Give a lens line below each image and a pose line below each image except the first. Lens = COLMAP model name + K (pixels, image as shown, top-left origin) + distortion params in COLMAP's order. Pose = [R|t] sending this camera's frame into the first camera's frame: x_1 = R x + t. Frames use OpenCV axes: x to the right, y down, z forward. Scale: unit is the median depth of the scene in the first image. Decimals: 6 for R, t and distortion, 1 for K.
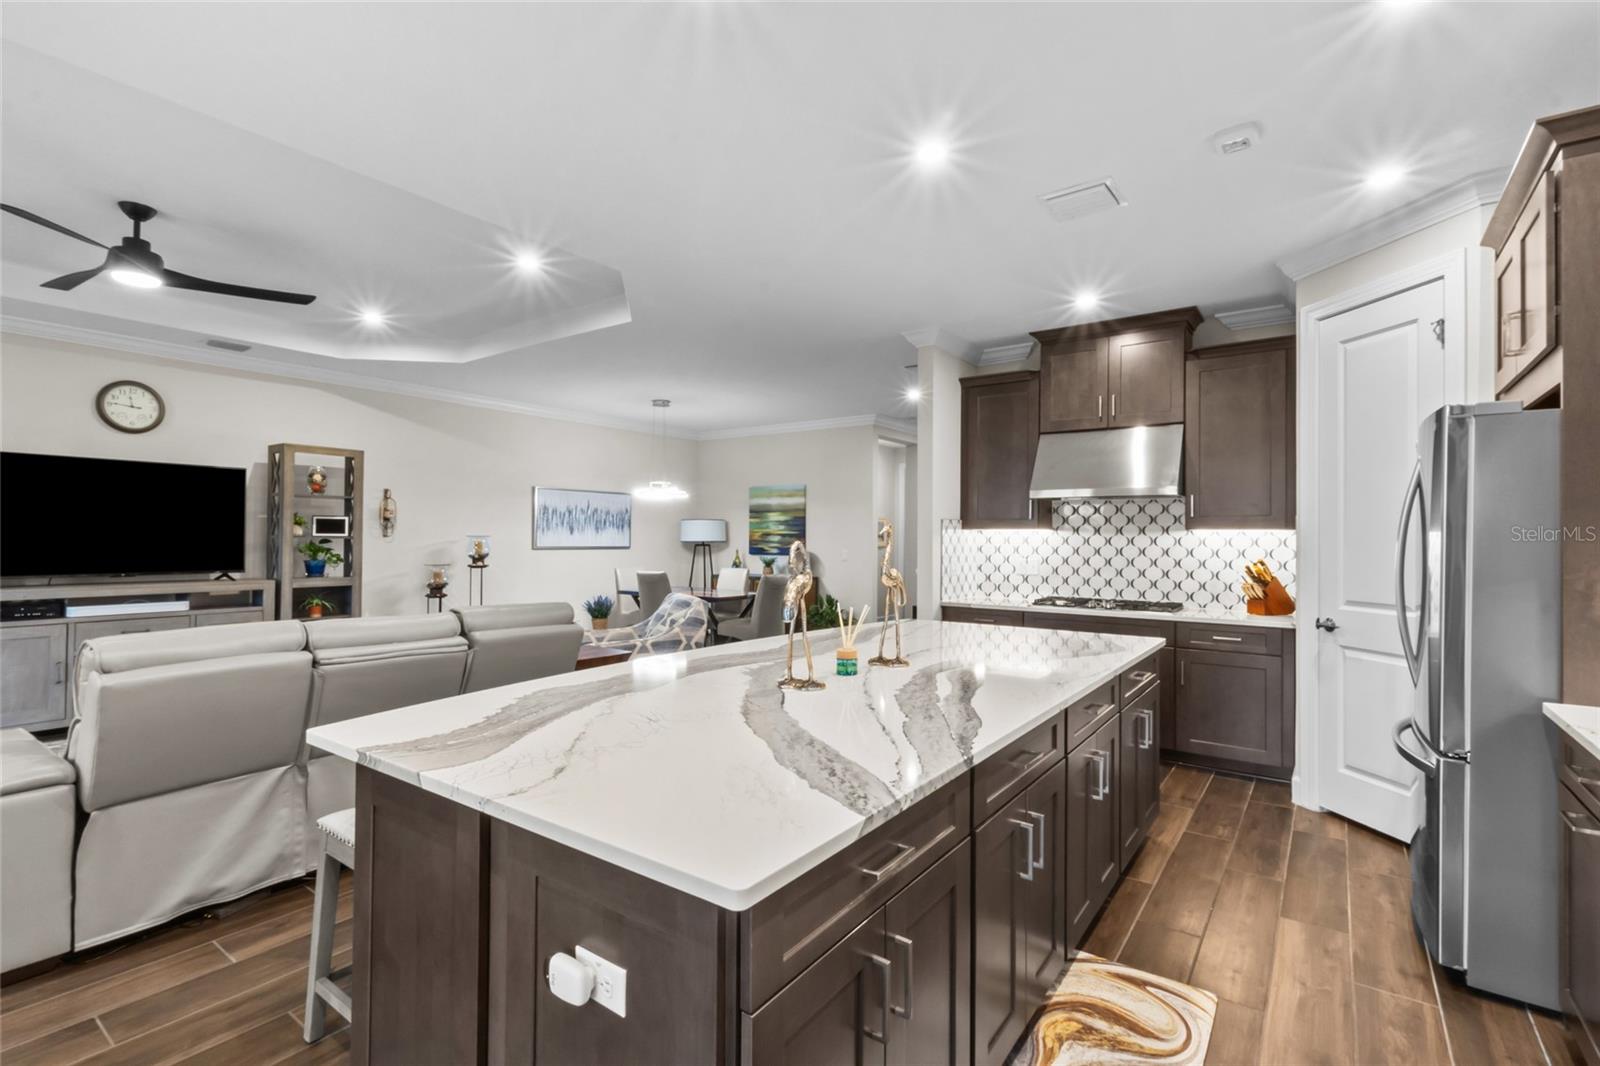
lens RADIAL K [[741.8, 0, 796.2], [0, 741.8, 536.1], [0, 0, 1]] dist [0.003476, 0.001933]
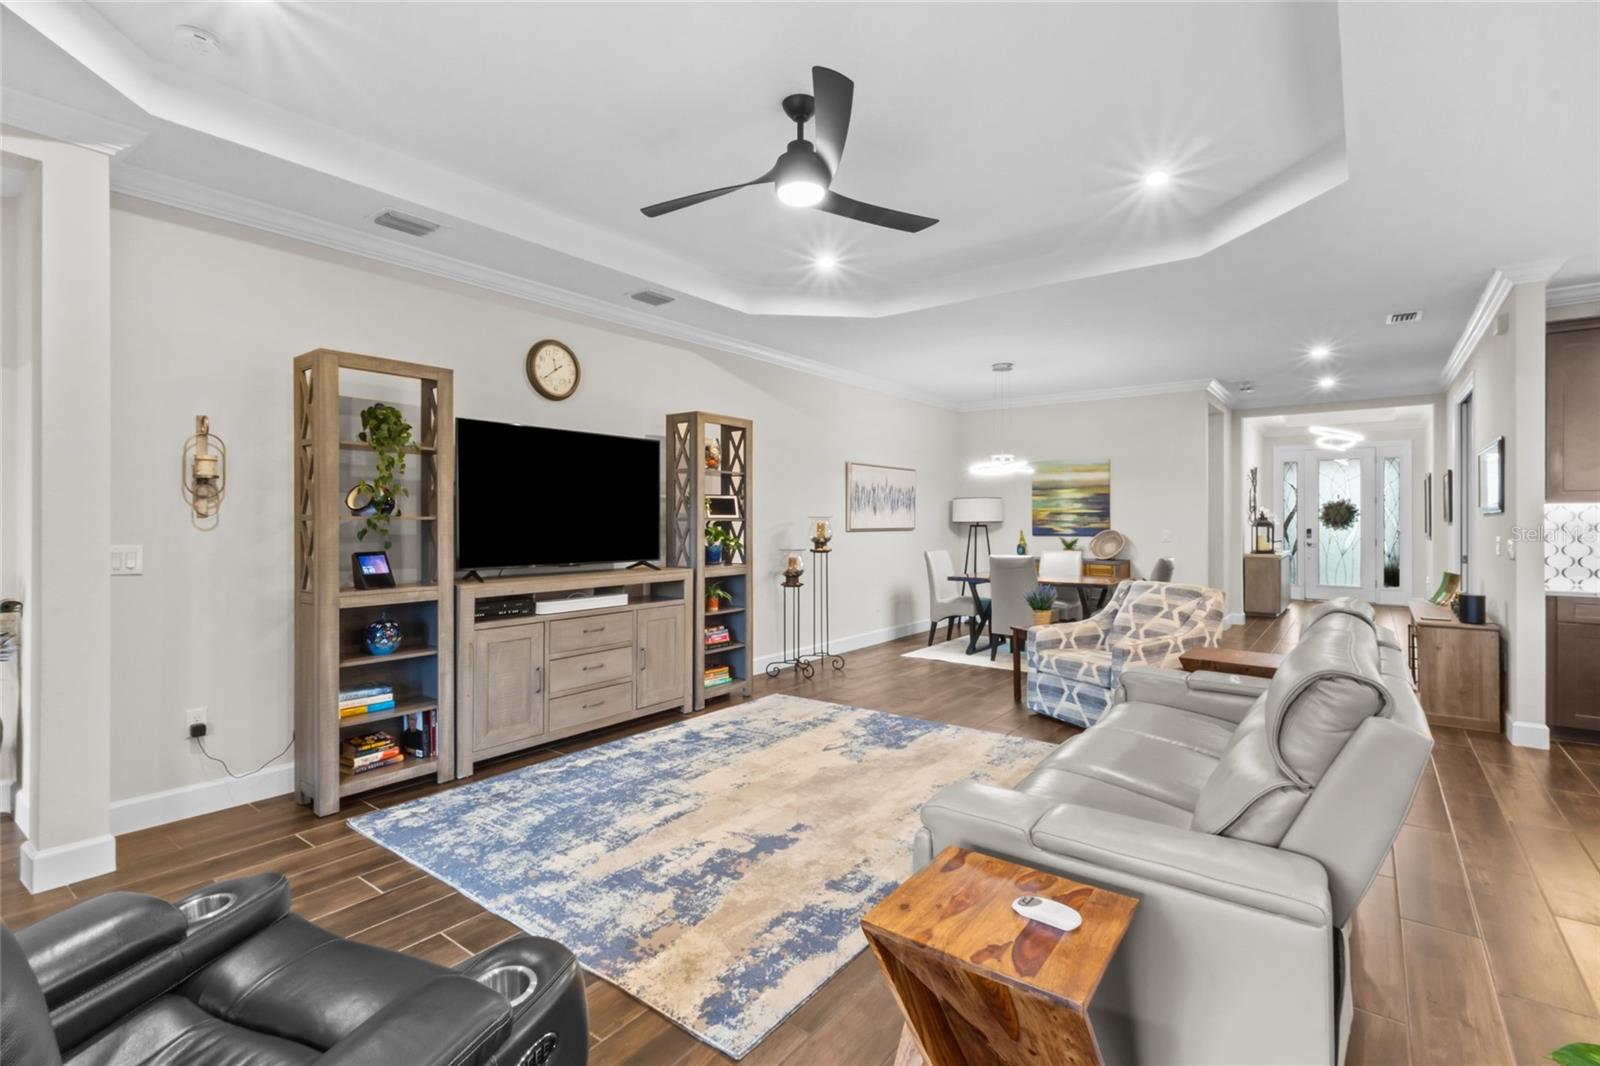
lens RADIAL K [[741.8, 0, 794.6], [0, 741.8, 522.3], [0, 0, 1]] dist [0.003476, 0.001933]
pose [[0.999753, -0.007972, -0.020758, -0.384465], [0.008106, 0.999947, 0.006405, 0.000082], [0.020706, -0.006571, 0.999764, 0.091265]]
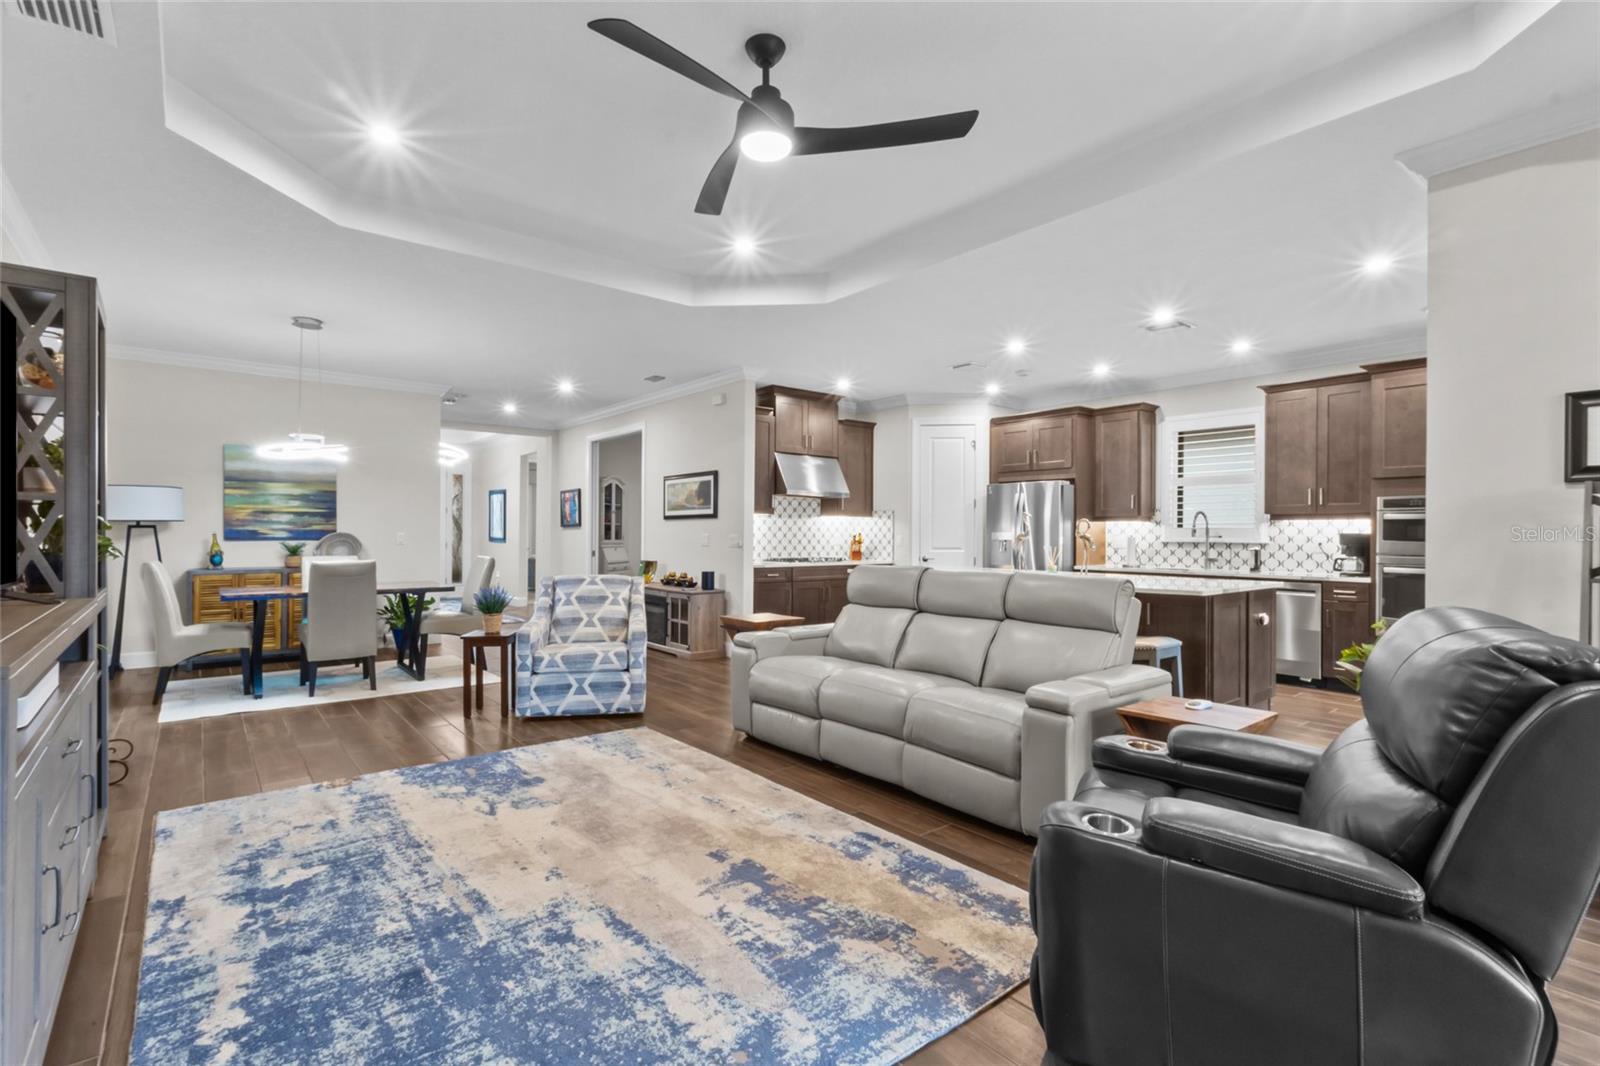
lens RADIAL K [[741.8, 0, 792.3], [0, 741.8, 534.7], [0, 0, 1]] dist [0.003476, 0.001933]
pose [[0.255162, -0.006343, 0.966877, -0.691512], [-0.006816, 0.999942, 0.008359, 0.011690], [-0.966874, -0.008723, 0.255104, 0.344629]]
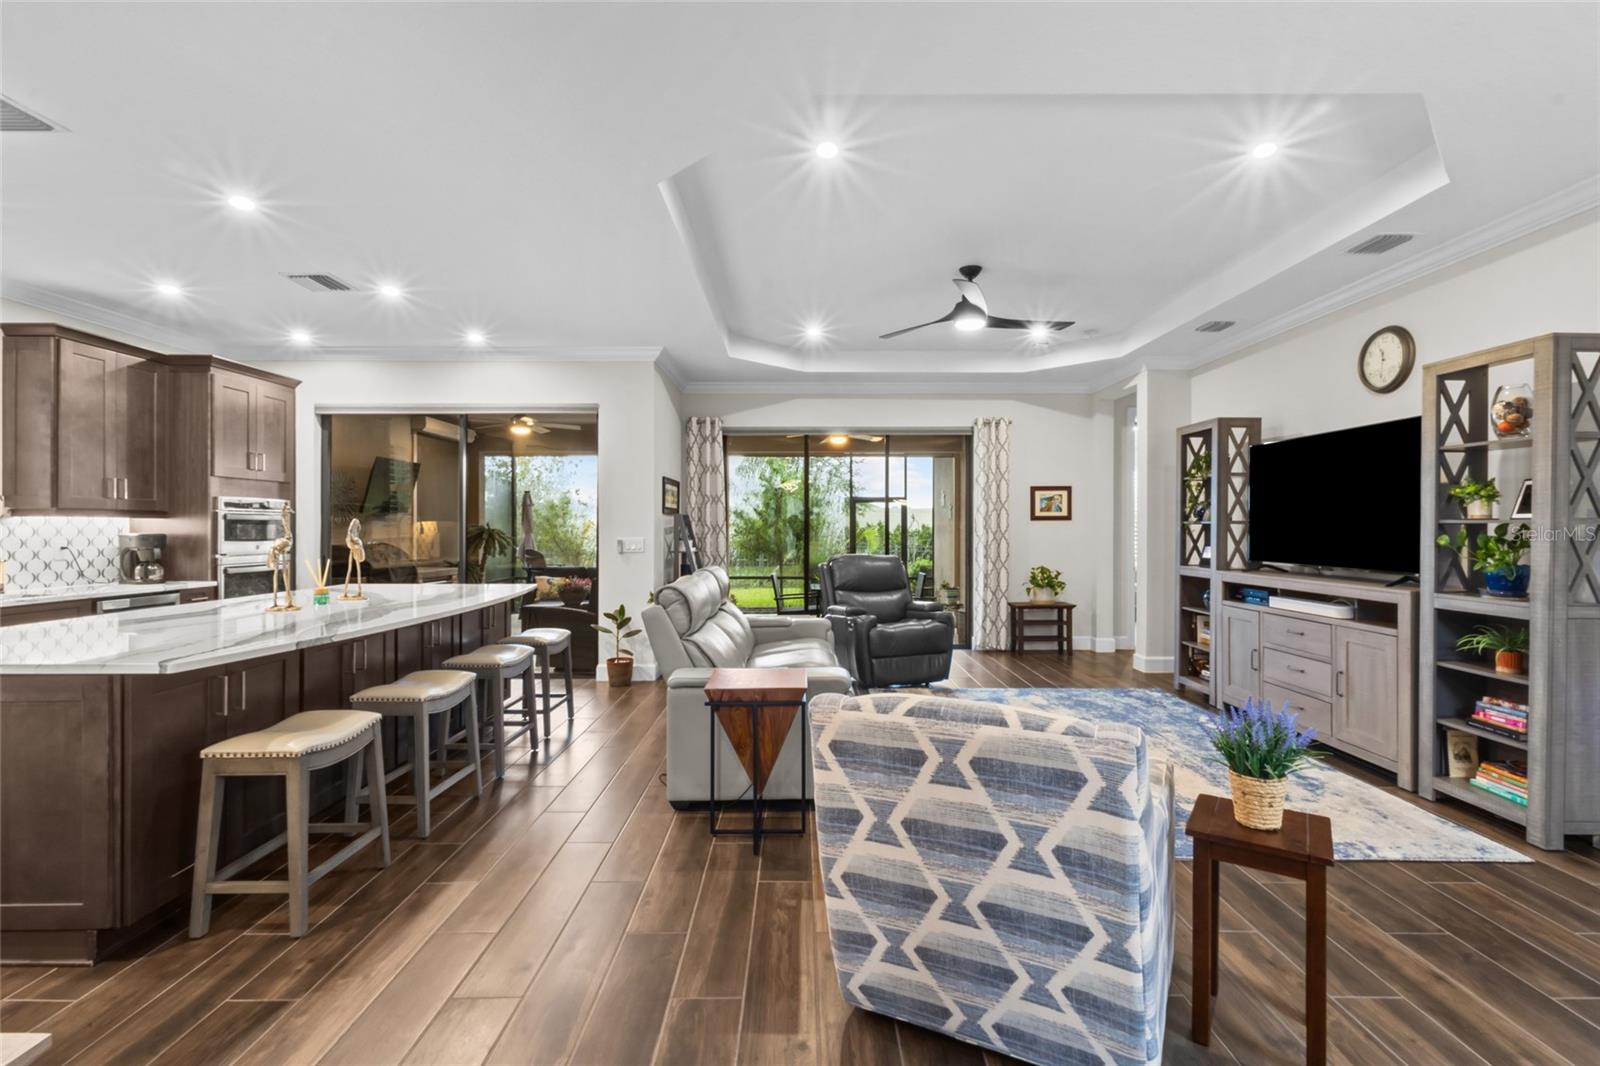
lens RADIAL K [[741.8, 0, 799.9], [0, 741.8, 528.0], [0, 0, 1]] dist [0.003476, 0.001933]
pose [[-0.804949, -0.006755, -0.593306, 0.052984], [-0.004589, 0.999976, -0.005160, 0.008462], [0.593327, -0.001430, -0.804960, 0.817294]]
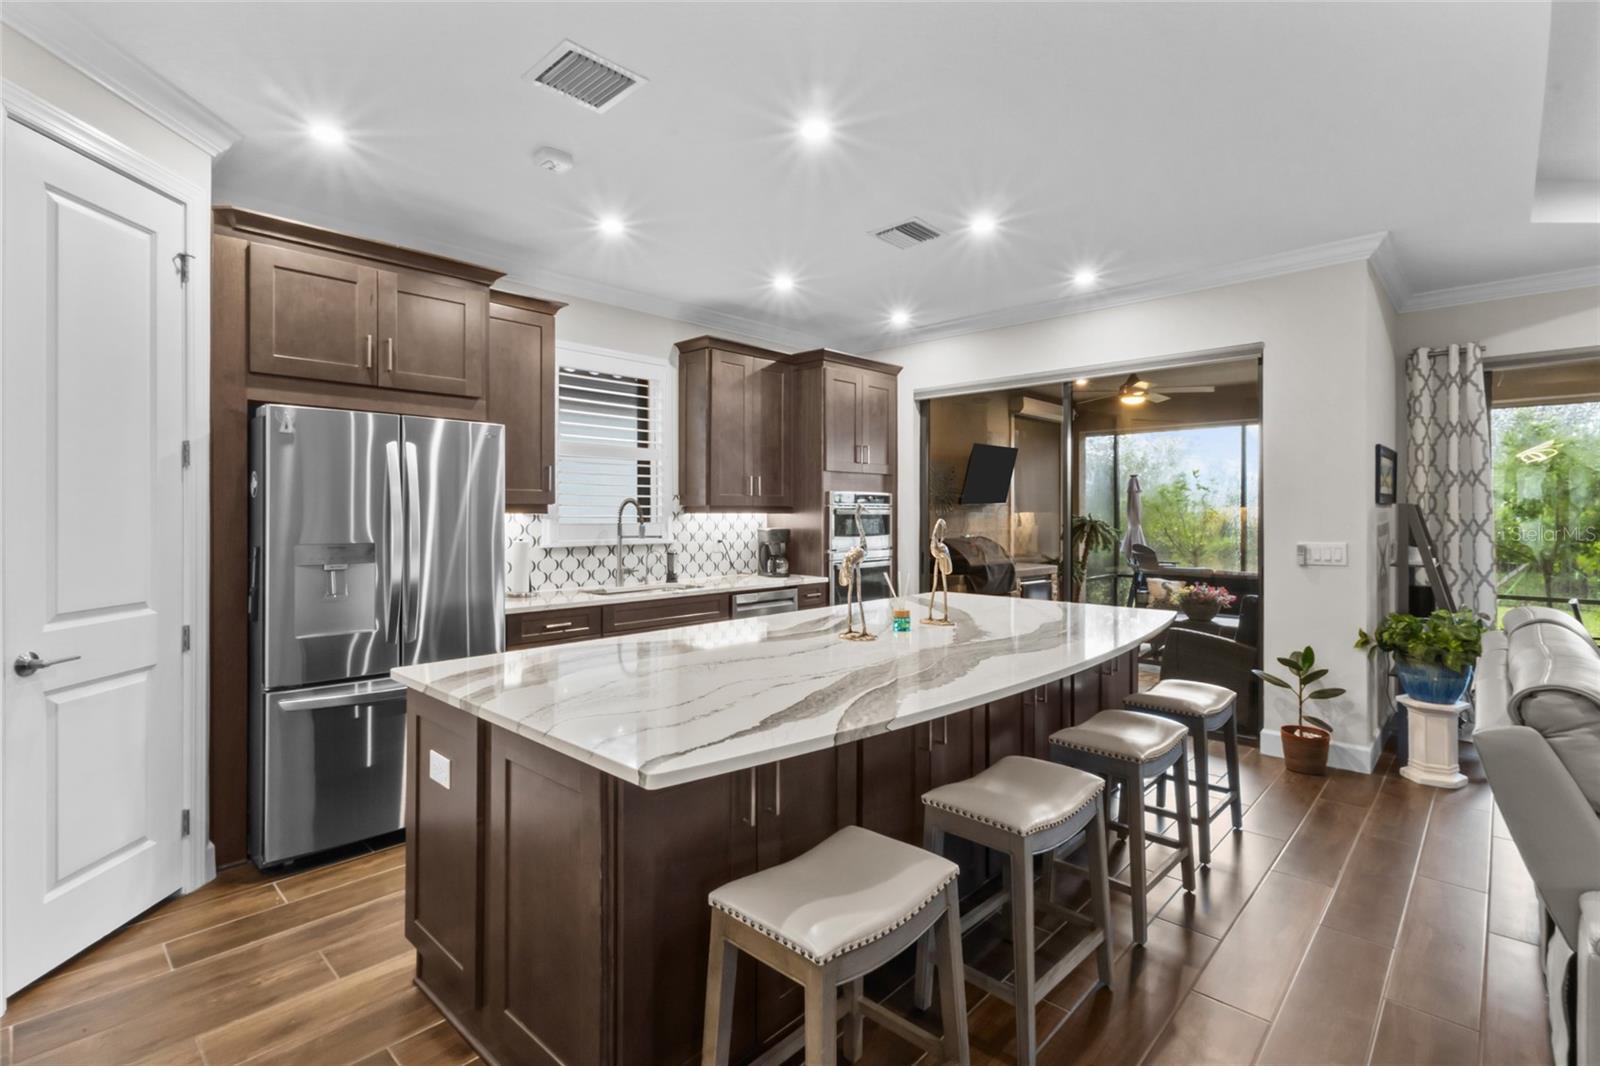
lens RADIAL K [[741.8, 0, 802.6], [0, 741.8, 511.1], [0, 0, 1]] dist [0.003476, 0.001933]
pose [[-0.992927, -0.007449, 0.118490, 0.024350], [-0.007774, 0.999967, -0.002277, -0.001172], [-0.118469, -0.003182, -0.992953, 0.637071]]
